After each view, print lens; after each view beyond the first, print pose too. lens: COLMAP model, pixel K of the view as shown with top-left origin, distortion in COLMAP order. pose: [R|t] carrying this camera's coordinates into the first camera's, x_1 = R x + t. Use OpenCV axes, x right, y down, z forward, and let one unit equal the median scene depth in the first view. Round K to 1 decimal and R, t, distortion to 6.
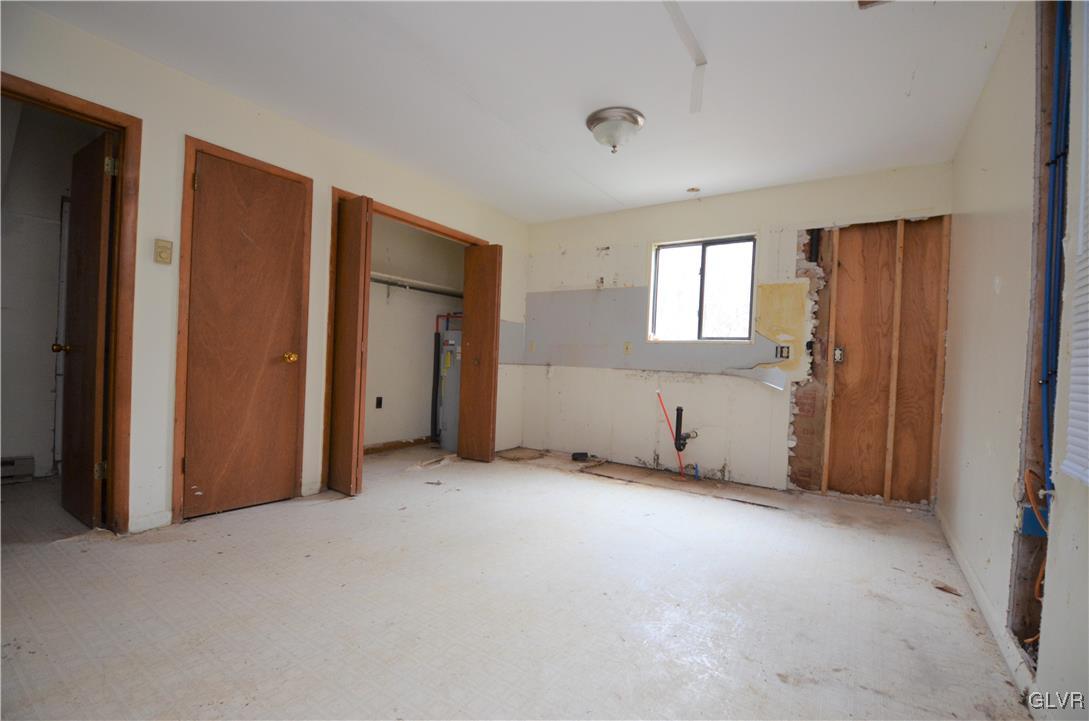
lens RADIAL K [[476.1, 0, 554.1], [0, 476.1, 363.8], [0, 0, 1]] dist [-0.000479, -0.001540]
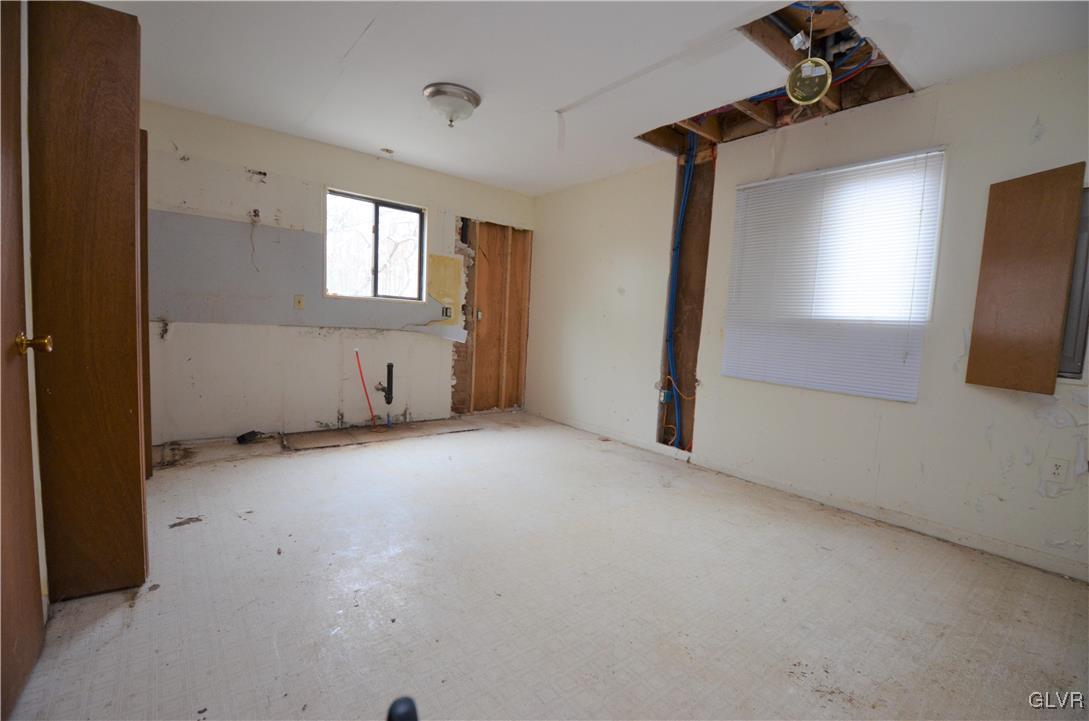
lens RADIAL K [[476.1, 0, 549.7], [0, 476.1, 364.7], [0, 0, 1]] dist [-0.000479, -0.001540]
pose [[0.314243, -0.106234, 0.943380, -0.627752], [-0.035769, 0.991689, 0.123589, -0.050595], [-0.948668, -0.072581, 0.307832, 0.333767]]
